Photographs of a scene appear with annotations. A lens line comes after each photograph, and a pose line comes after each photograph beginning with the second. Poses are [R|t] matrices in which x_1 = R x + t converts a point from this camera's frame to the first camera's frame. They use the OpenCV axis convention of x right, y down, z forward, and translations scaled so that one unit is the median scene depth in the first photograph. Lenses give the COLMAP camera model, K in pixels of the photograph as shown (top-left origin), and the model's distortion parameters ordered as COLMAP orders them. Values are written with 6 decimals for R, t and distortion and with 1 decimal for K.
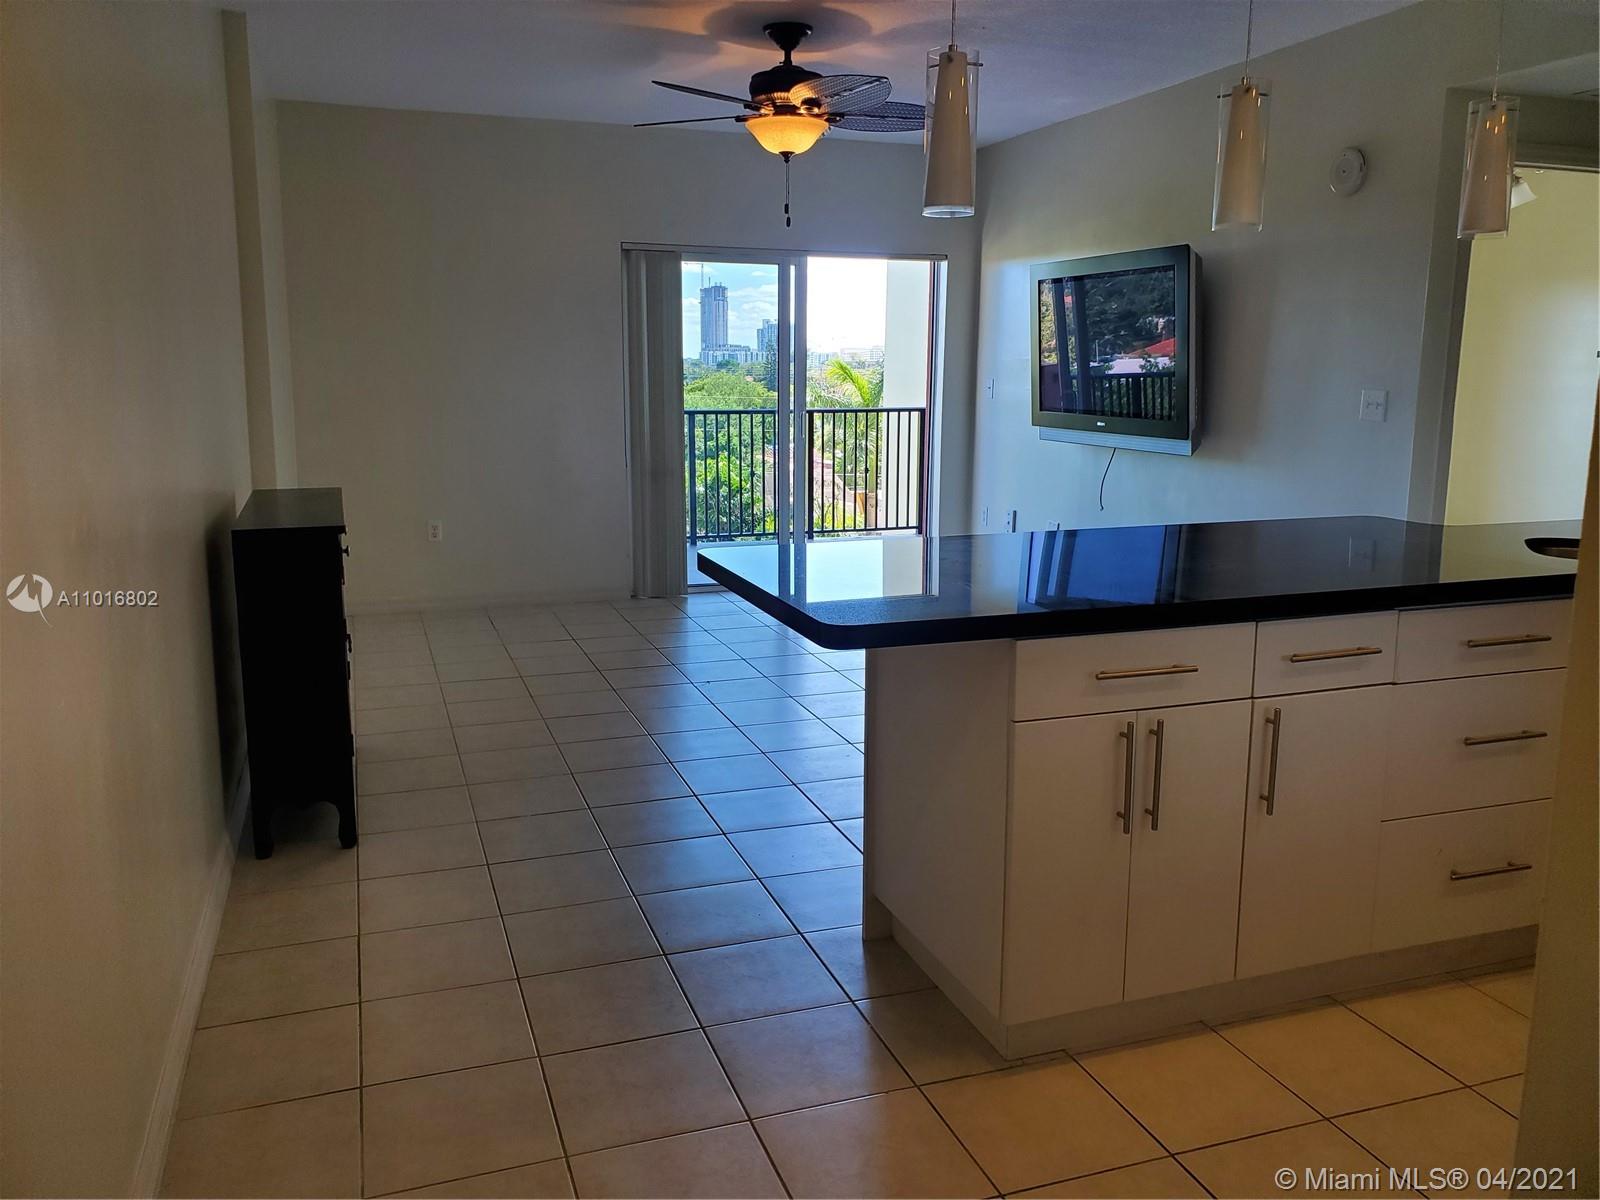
lens RADIAL K [[1262.7, 0, 803.8], [0, 1262.7, 603.7], [0, 0, 1]] dist [0.004758, 0.000501]
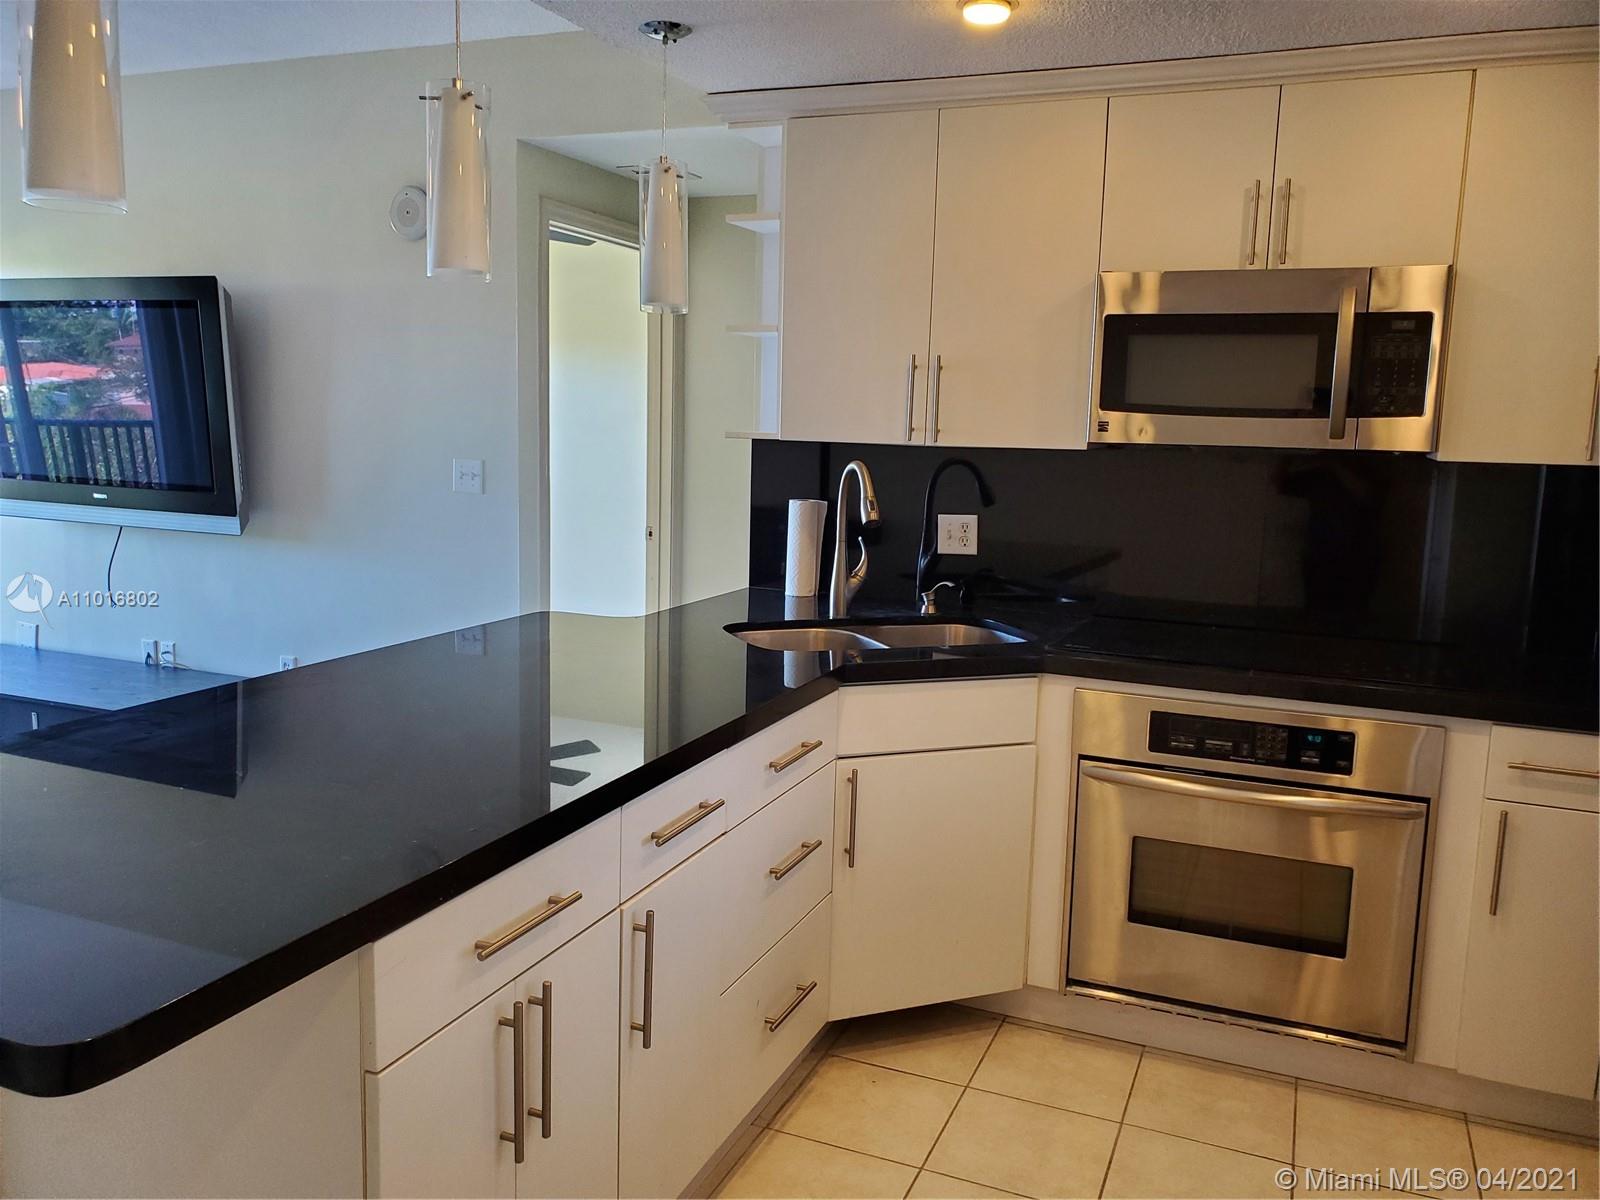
lens RADIAL K [[1262.7, 0, 794.5], [0, 1262.7, 591.9], [0, 0, 1]] dist [0.004758, 0.000501]
pose [[0.676267, -0.087721, 0.731415, -0.065052], [0.114169, 0.993369, 0.013578, -0.065660], [-0.727756, 0.074323, 0.681798, 0.241238]]
